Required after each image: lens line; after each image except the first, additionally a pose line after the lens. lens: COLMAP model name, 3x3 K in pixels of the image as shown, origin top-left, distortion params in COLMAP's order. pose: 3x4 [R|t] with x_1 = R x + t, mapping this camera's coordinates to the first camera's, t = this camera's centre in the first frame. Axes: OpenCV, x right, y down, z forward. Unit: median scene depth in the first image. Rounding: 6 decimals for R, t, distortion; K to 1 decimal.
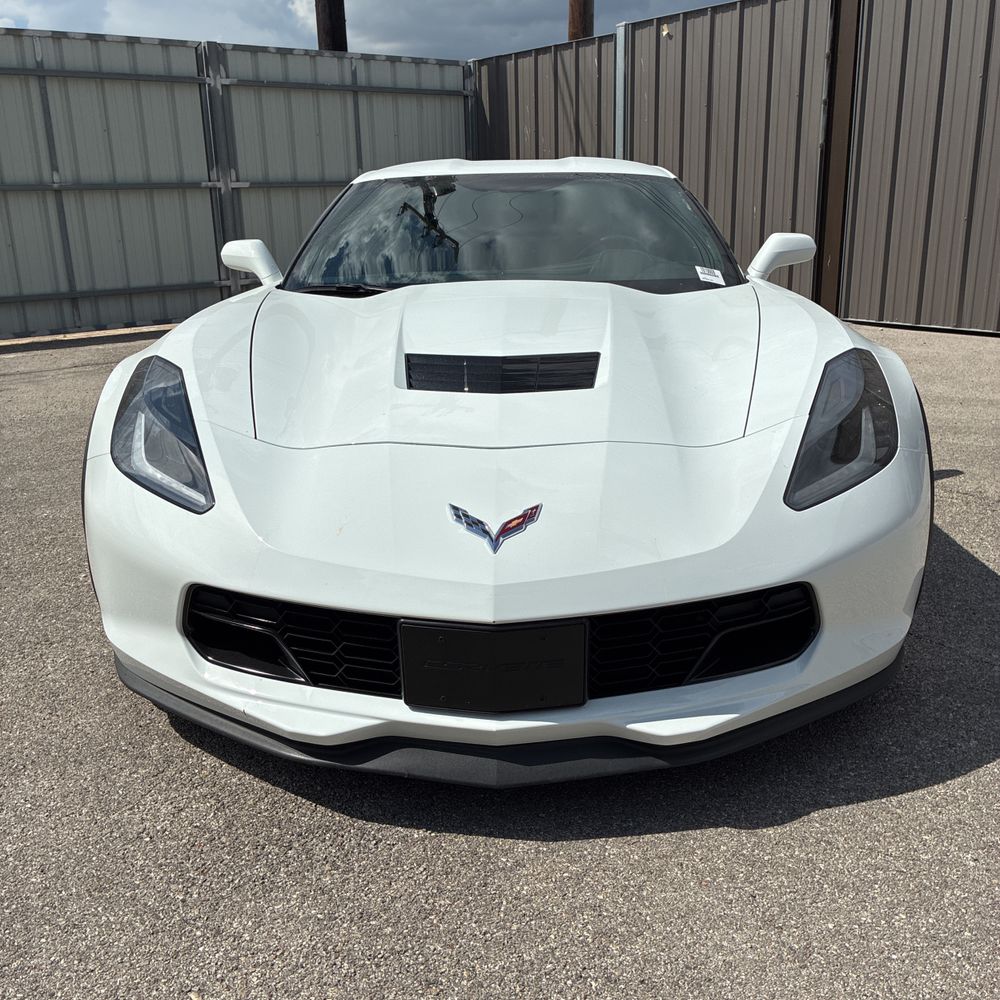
lens RADIAL K [[1016.5, 0, 501.2], [0, 1016.5, 497.5], [0, 0, 1]] dist [0.015192, 0.010612]
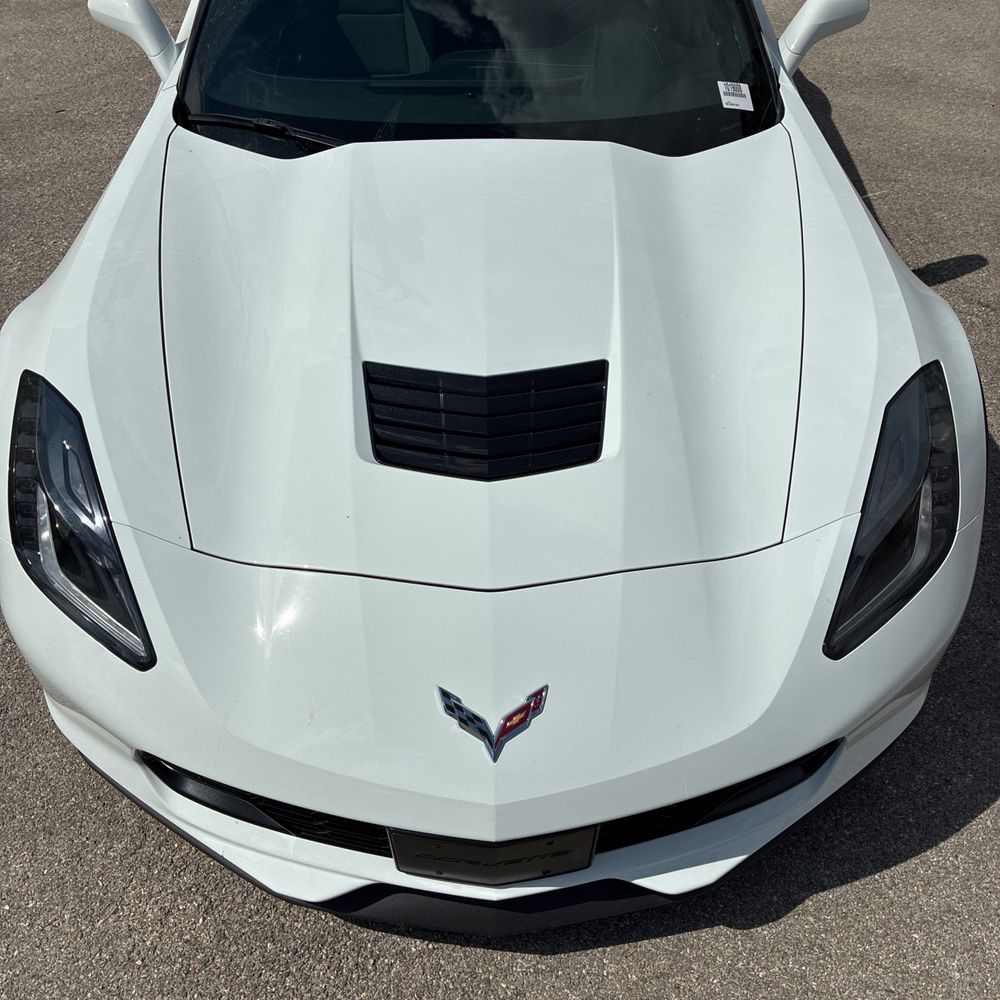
lens RADIAL K [[1016.5, 0, 501.2], [0, 1016.5, 497.5], [0, 0, 1]] dist [0.015192, 0.010612]
pose [[0.998436, -0.025319, 0.049851, -0.036536], [0.000421, 0.894971, 0.446125, -0.506516], [-0.055911, -0.445406, 0.893581, 0.301247]]
